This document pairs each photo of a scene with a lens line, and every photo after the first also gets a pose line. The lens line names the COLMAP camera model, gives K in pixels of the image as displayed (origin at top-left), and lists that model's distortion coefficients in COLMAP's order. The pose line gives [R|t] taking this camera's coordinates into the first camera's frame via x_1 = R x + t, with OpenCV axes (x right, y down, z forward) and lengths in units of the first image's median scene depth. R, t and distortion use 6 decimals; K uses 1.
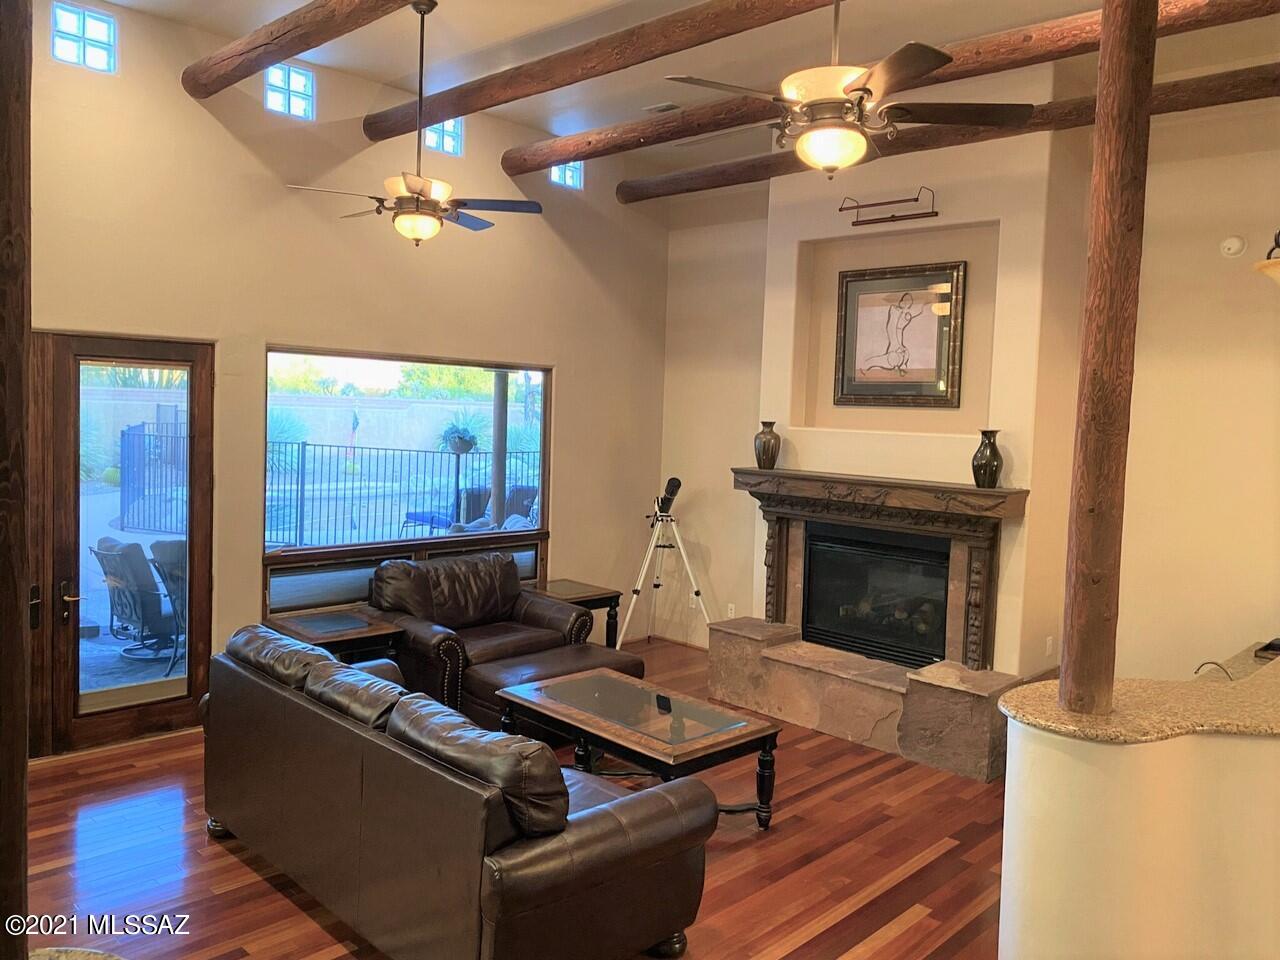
lens RADIAL K [[989.3, 0, 654.9], [0, 989.3, 468.7], [0, 0, 1]] dist [0.050874, -0.091331]
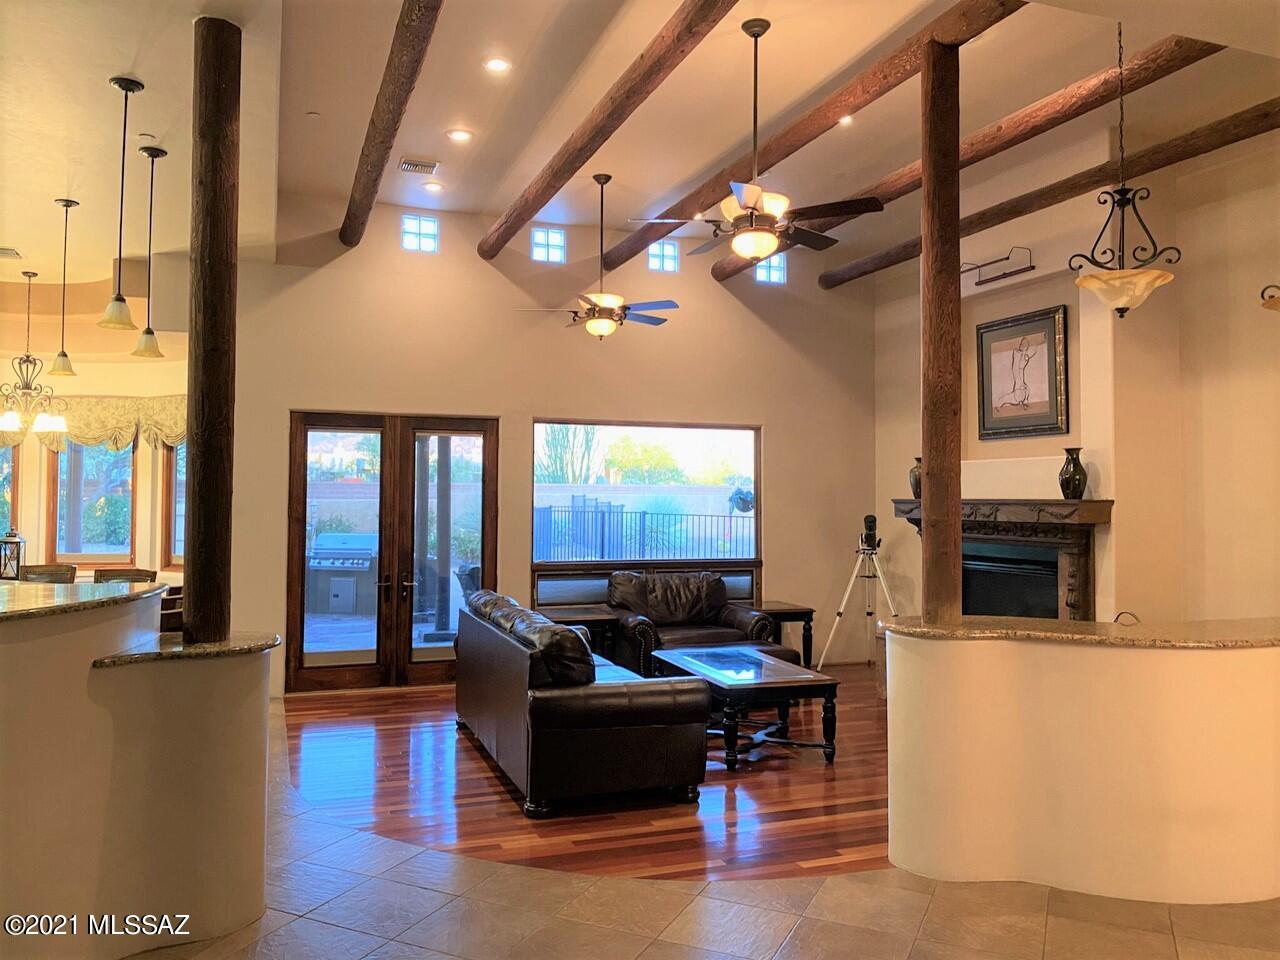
lens RADIAL K [[989.3, 0, 620.4], [0, 989.3, 461.5], [0, 0, 1]] dist [0.050874, -0.091331]
pose [[0.896413, -0.047084, -0.440711, 0.349828], [0.000035, 0.994349, -0.106163, 0.090151], [0.443219, 0.095150, 0.891349, -0.221238]]
